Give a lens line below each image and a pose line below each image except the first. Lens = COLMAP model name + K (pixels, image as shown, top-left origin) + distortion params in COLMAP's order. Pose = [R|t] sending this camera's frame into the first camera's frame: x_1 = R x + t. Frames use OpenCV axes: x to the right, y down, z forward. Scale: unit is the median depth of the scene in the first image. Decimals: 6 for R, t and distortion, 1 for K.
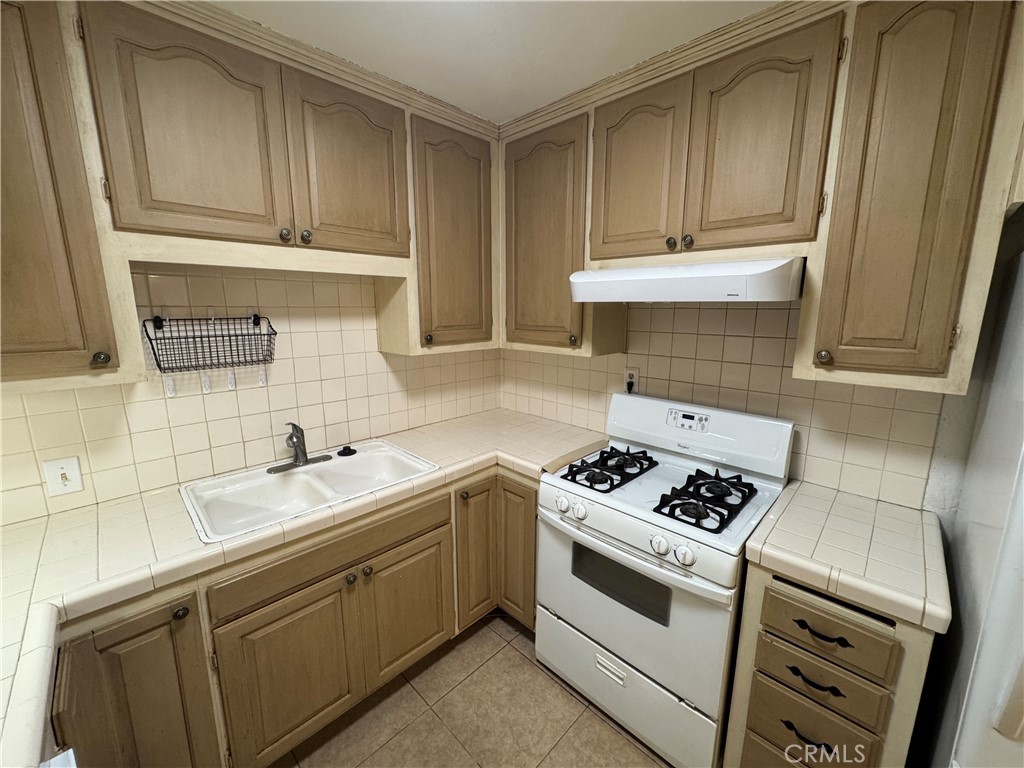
lens RADIAL K [[419.6, 0, 511.1], [0, 419.6, 385.1], [0, 0, 1]] dist [0.015255, -0.000503]
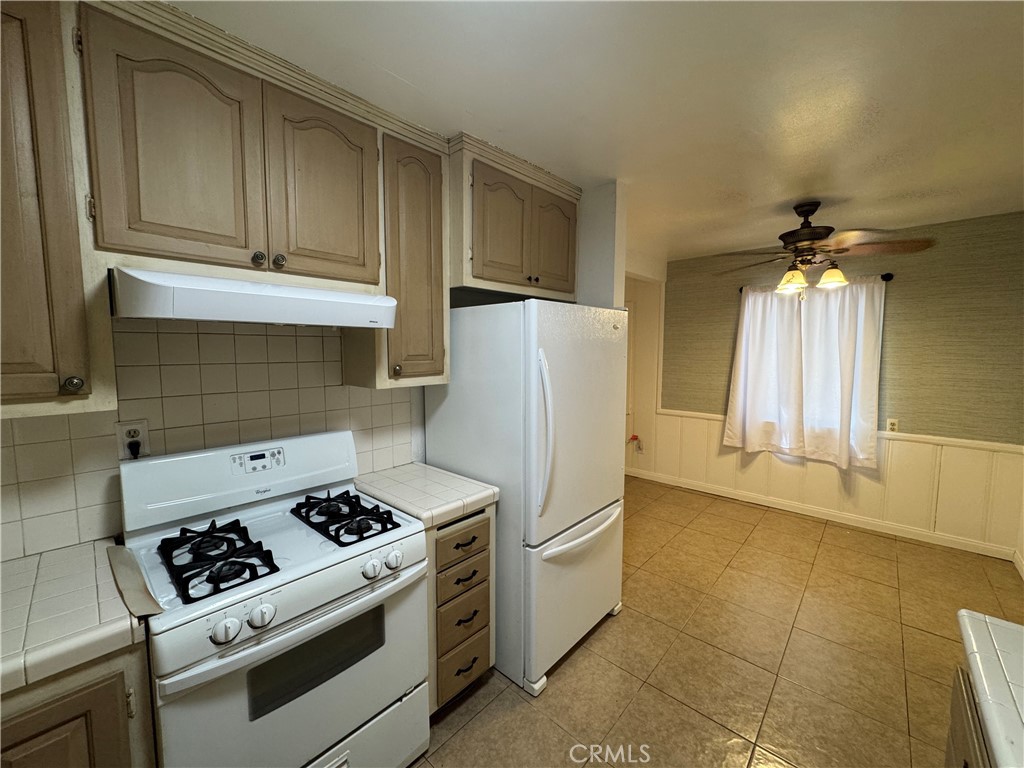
lens RADIAL K [[419.6, 0, 513.8], [0, 419.6, 385.1], [0, 0, 1]] dist [0.015255, -0.000503]
pose [[-0.045186, -0.094400, 0.994508, -0.544126], [0.180982, 0.978278, 0.101082, -0.073941], [-0.982448, 0.184555, -0.027120, 0.558870]]
